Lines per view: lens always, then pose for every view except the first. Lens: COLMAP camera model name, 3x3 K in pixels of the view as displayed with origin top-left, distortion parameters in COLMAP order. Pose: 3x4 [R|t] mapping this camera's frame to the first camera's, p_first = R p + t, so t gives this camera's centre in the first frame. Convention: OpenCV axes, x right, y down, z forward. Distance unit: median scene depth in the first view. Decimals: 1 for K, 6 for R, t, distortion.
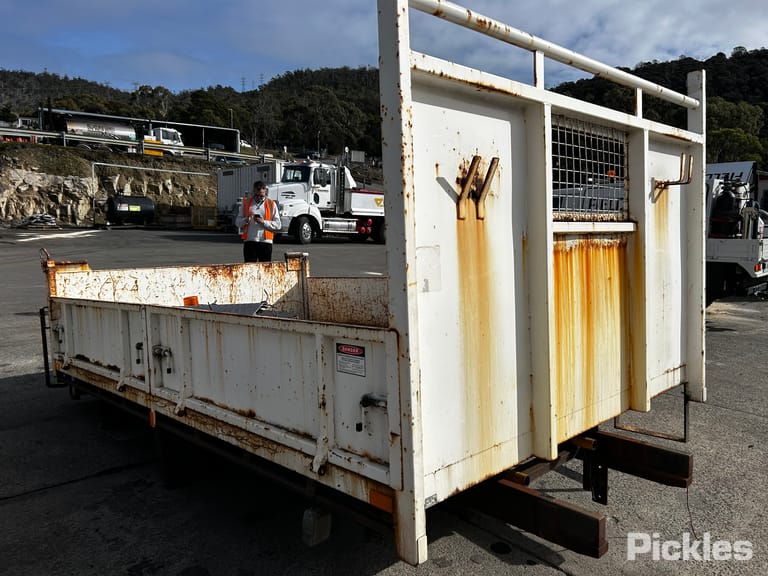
lens RADIAL K [[583.7, 0, 389.6], [0, 583.7, 291.1], [0, 0, 1]] dist [0.044356, -0.001194]
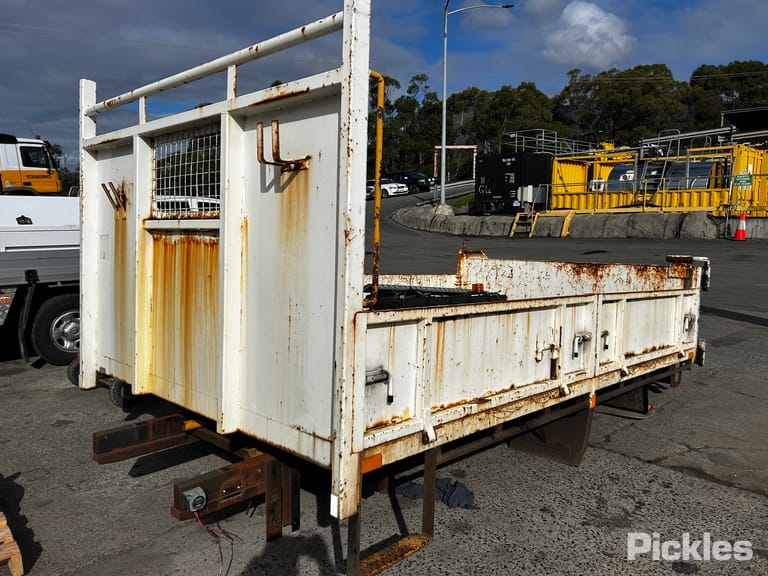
lens RADIAL K [[583.7, 0, 389.5], [0, 583.7, 283.7], [0, 0, 1]] dist [0.044356, -0.001194]
pose [[0.028978, 0.095713, -0.994987, 0.771337], [-0.105469, 0.990141, 0.092175, -0.074280], [0.994000, 0.102269, 0.038787, 0.712548]]
